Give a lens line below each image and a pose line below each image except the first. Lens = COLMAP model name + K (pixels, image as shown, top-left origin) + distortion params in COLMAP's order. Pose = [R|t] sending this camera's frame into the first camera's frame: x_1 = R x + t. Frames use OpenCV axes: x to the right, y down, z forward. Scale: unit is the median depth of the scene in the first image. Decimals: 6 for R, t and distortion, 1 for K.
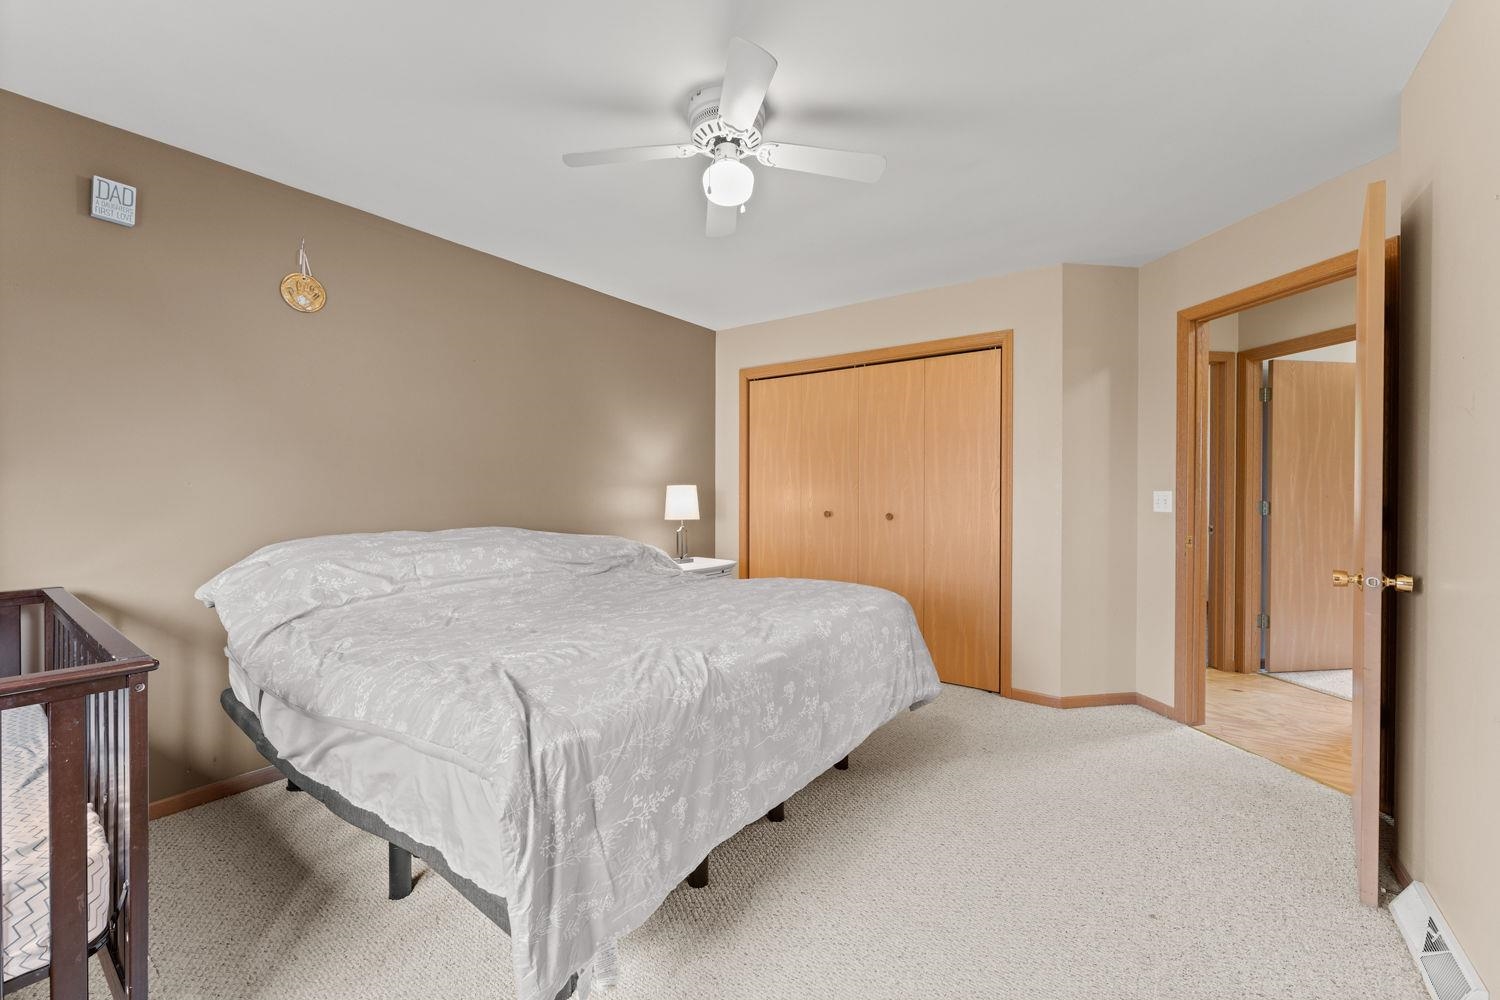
lens RADIAL K [[604.7, 0, 746.2], [0, 604.7, 491.9], [0, 0, 1]] dist [0.000065, -0.000088]
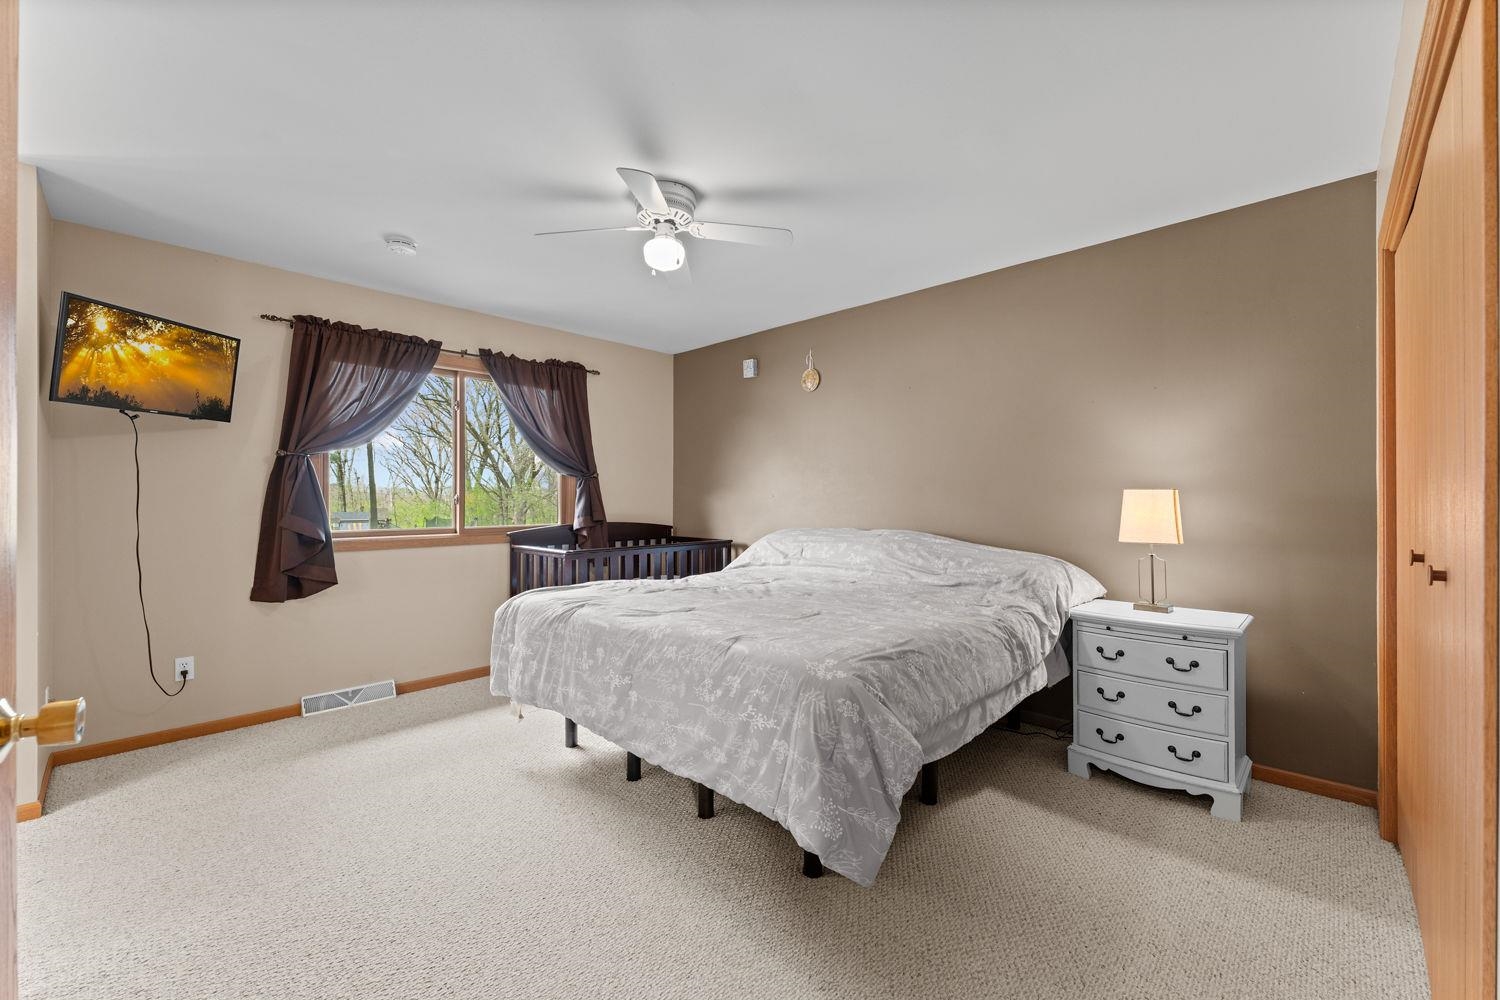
lens RADIAL K [[604.7, 0, 746.2], [0, 604.7, 491.9], [0, 0, 1]] dist [0.000065, -0.000088]
pose [[-0.130521, -0.012624, -0.991365, 0.994212], [0.000716, 0.999917, -0.012827, -0.001212], [0.991445, -0.002384, -0.130501, 1.115407]]
